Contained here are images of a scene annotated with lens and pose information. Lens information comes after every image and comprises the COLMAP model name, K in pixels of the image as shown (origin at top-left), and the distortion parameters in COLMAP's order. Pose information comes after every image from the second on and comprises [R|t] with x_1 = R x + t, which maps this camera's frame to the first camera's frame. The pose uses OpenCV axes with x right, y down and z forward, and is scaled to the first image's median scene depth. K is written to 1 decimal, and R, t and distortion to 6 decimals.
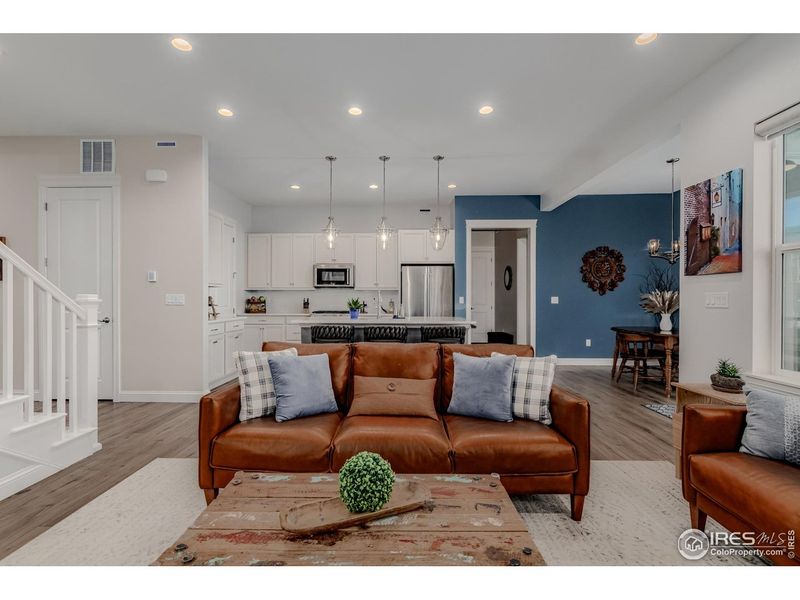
lens RADIAL K [[403.4, 0, 397.8], [0, 403.4, 299.9], [0, 0, 1]] dist [0.000049, 0.000065]
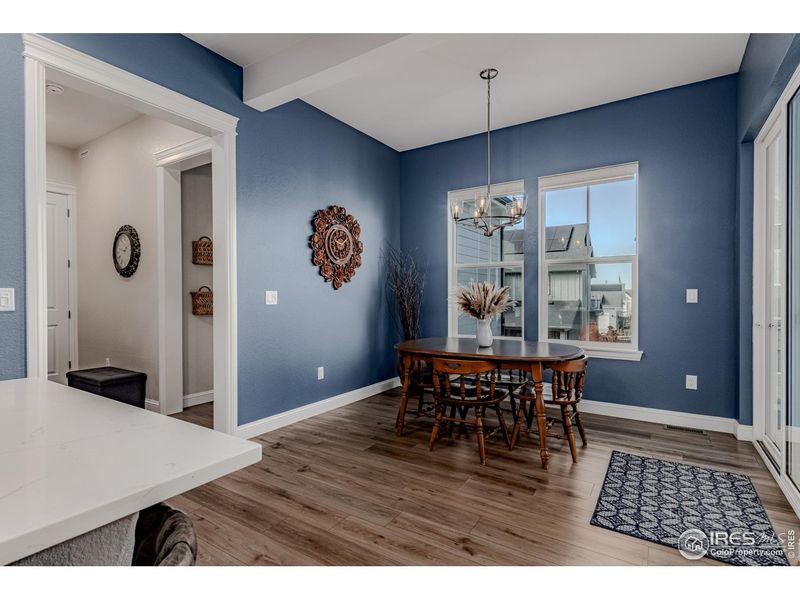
lens RADIAL K [[403.4, 0, 399.4], [0, 403.4, 299.1], [0, 0, 1]] dist [0.000049, 0.000065]
pose [[0.549634, -0.005446, 0.835388, 0.066852], [0.003864, 0.999985, 0.003977, 0.001179], [-0.835397, 0.001042, 0.549647, 0.599727]]
